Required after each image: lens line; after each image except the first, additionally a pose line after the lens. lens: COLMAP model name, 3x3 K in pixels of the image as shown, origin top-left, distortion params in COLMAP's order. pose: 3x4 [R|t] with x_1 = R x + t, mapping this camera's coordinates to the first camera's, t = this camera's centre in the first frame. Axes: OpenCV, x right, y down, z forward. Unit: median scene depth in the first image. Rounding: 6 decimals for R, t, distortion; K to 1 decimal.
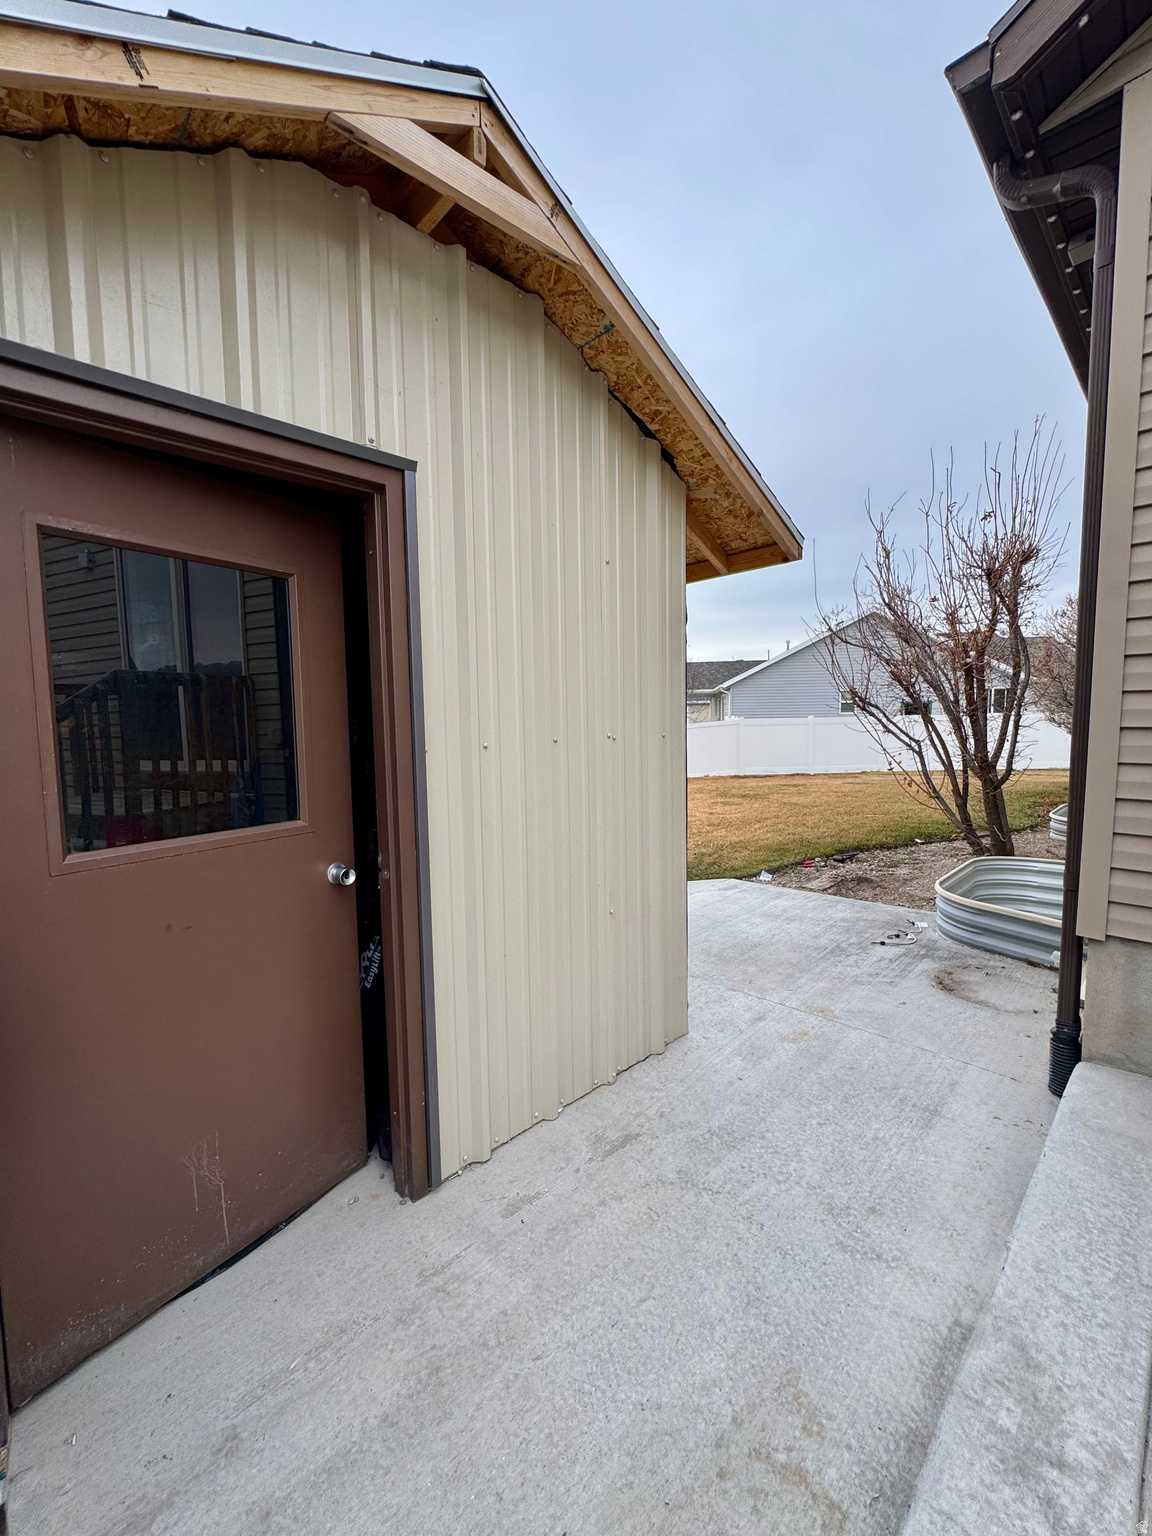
lens RADIAL K [[614.9, 0, 577.2], [0, 614.9, 768.3], [0, 0, 1]] dist [-0.003148, 0.000586]
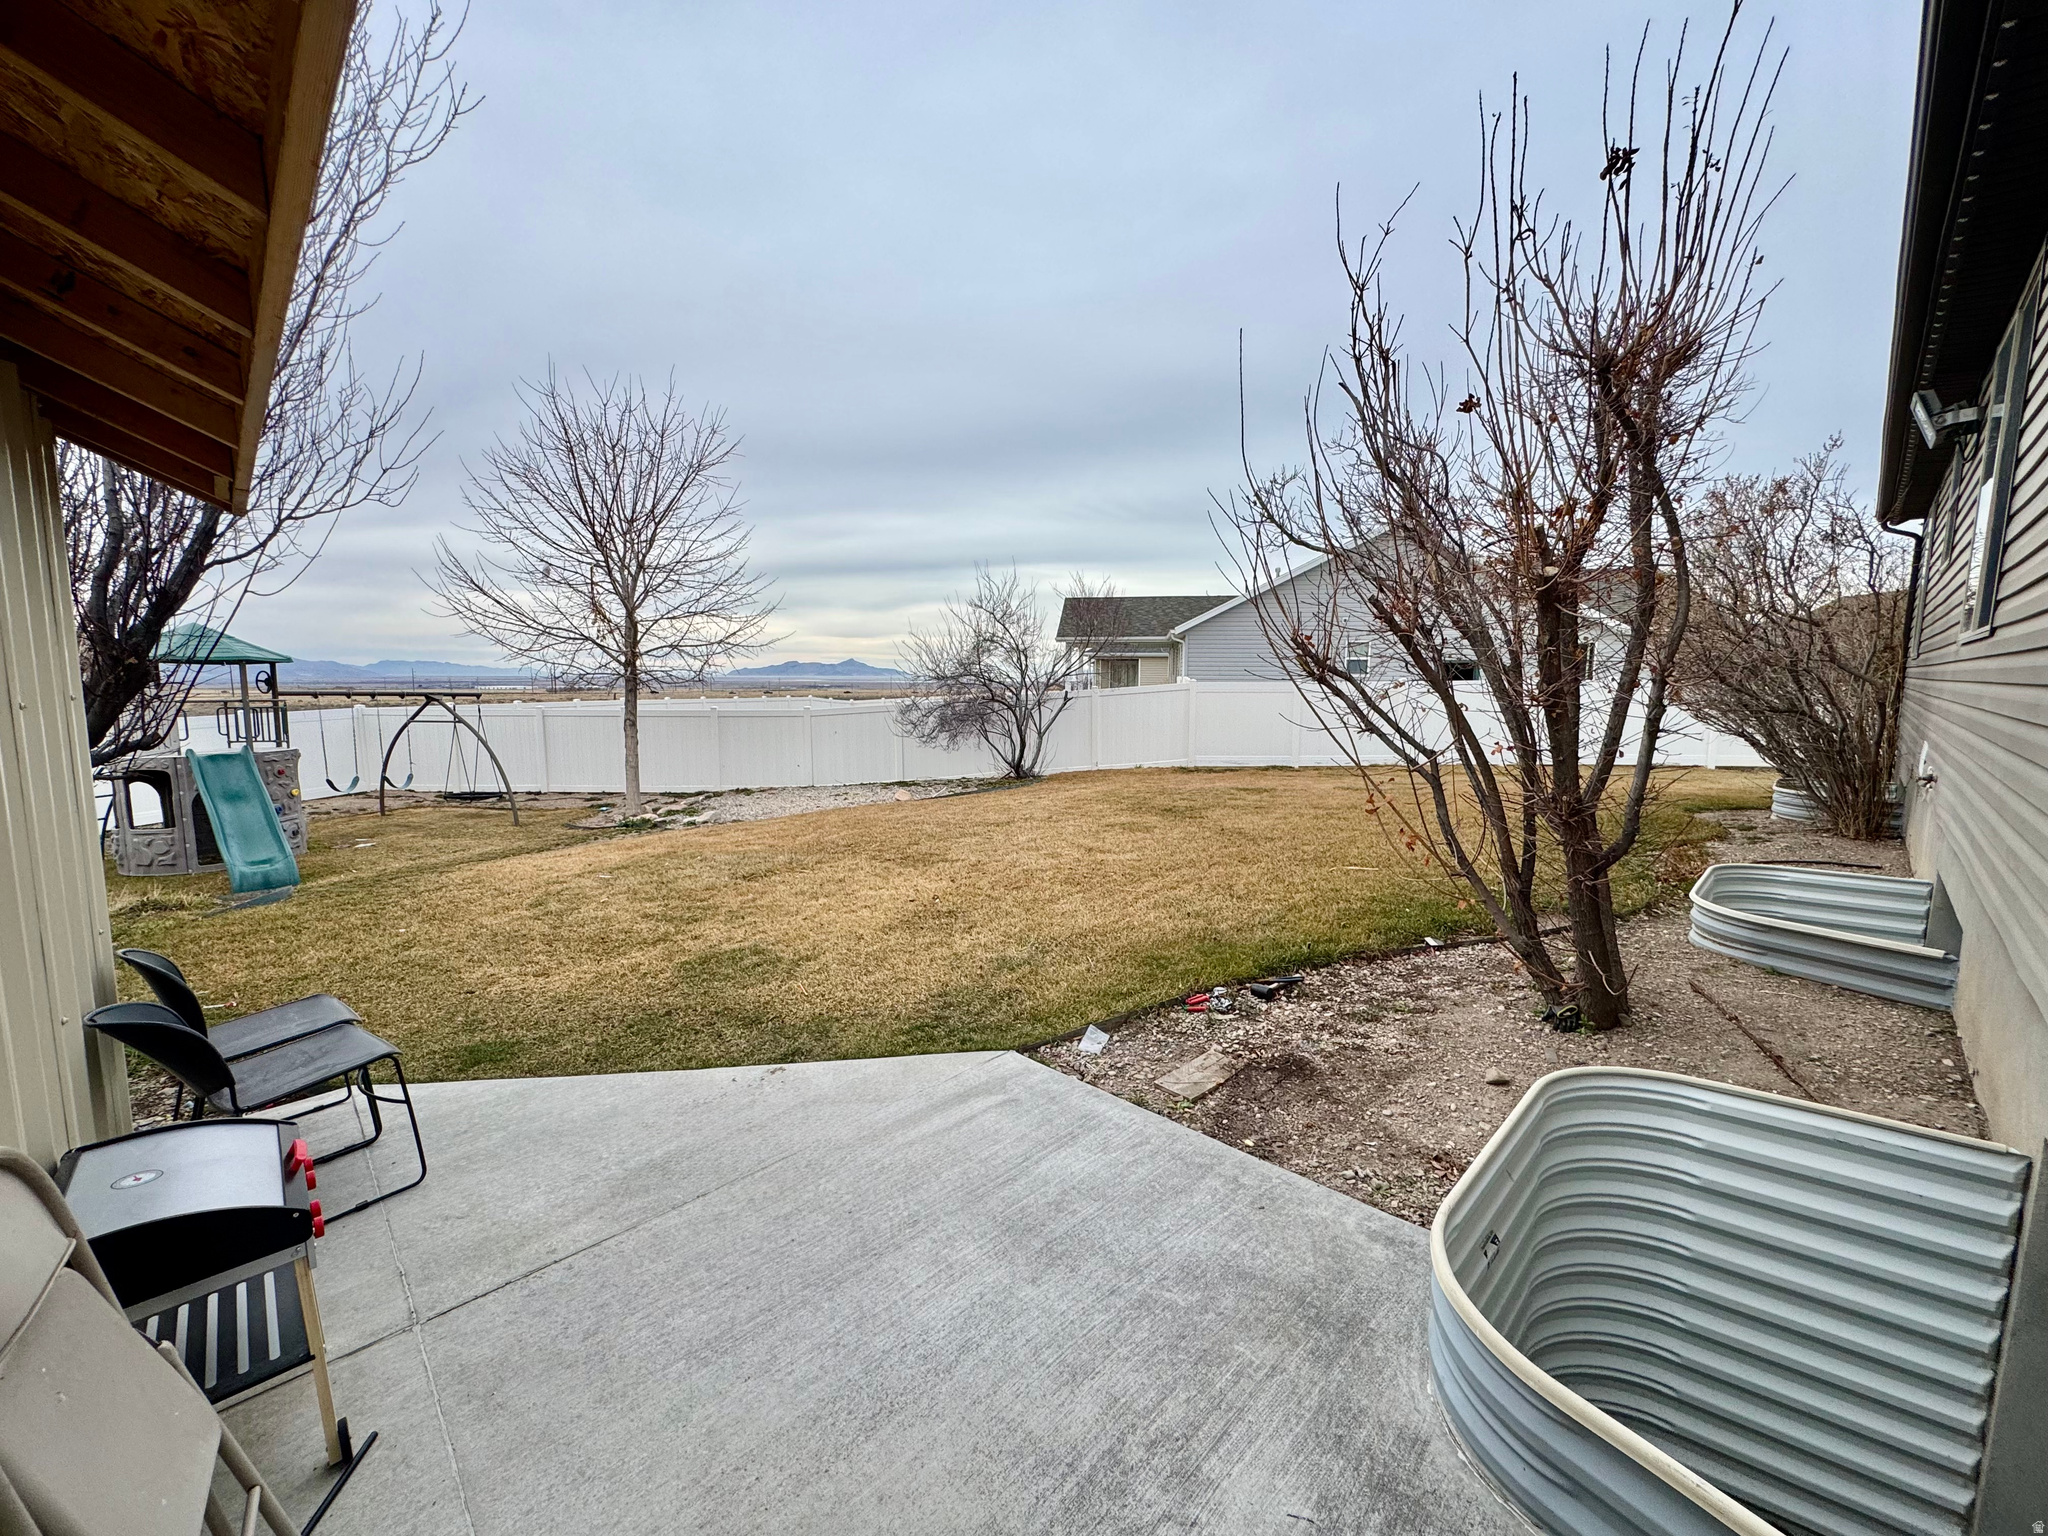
lens RADIAL K [[819.9, 0, 1022.7], [0, 819.9, 766.6], [0, 0, 1]] dist [-0.003148, 0.000586]
pose [[0.999735, 0.017381, 0.015079, 0.232216], [-0.017861, 0.999319, 0.032276, -0.047279], [-0.014508, -0.032537, 0.999365, 0.377517]]
